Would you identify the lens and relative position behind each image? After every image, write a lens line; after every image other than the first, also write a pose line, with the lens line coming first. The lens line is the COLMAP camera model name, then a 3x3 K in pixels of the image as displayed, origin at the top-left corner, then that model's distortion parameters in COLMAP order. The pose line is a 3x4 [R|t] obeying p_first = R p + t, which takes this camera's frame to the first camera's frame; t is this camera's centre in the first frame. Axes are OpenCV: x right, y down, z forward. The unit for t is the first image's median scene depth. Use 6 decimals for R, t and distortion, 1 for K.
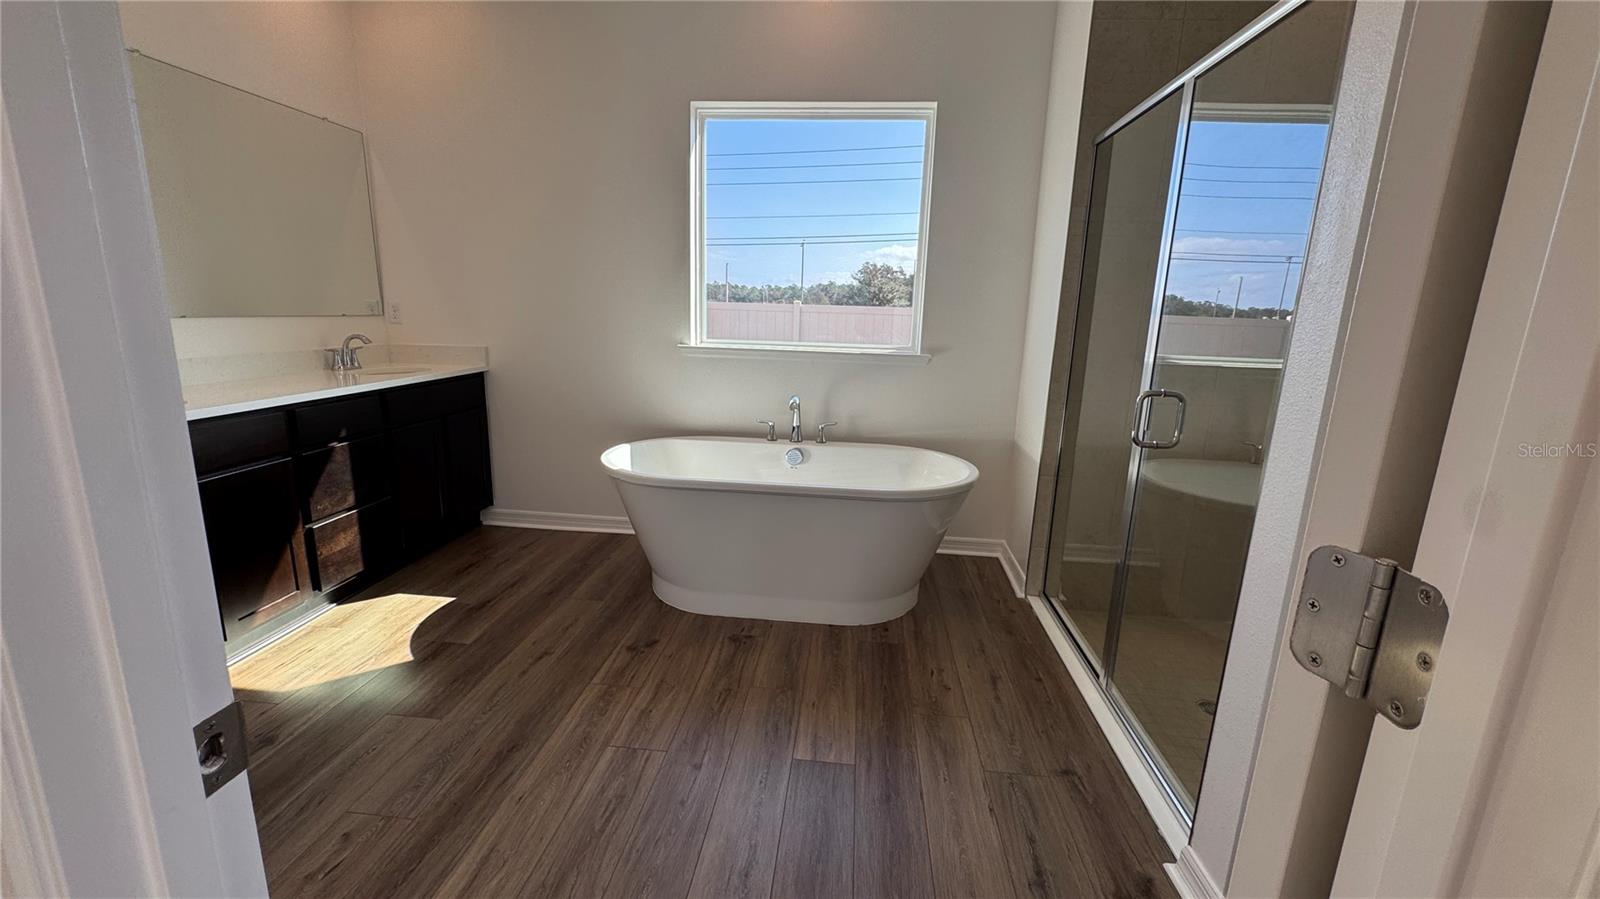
lens RADIAL K [[637.8, 0, 797.4], [0, 637.8, 449.1], [0, 0, 1]] dist [-0.004677, 0.000579]
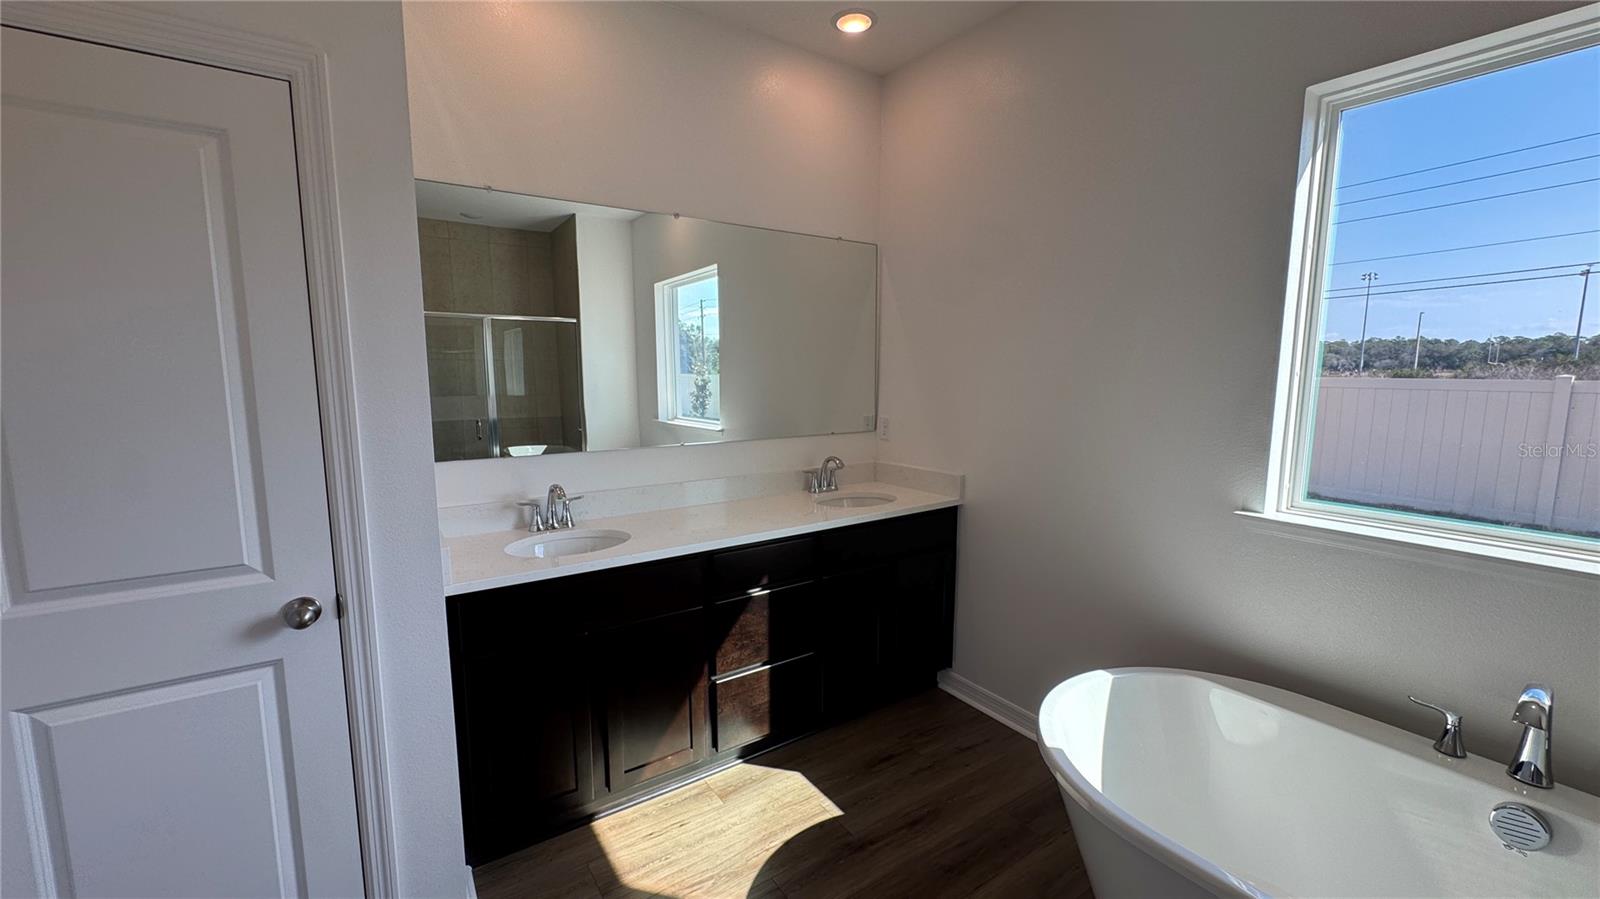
lens RADIAL K [[637.8, 0, 797.4], [0, 637.8, 449.1], [0, 0, 1]] dist [-0.004677, 0.000579]
pose [[0.640418, 0.067467, -0.765058, -0.008365], [-0.146683, 0.988542, -0.035611, -0.179966], [0.753889, 0.135027, 0.642977, 0.424117]]
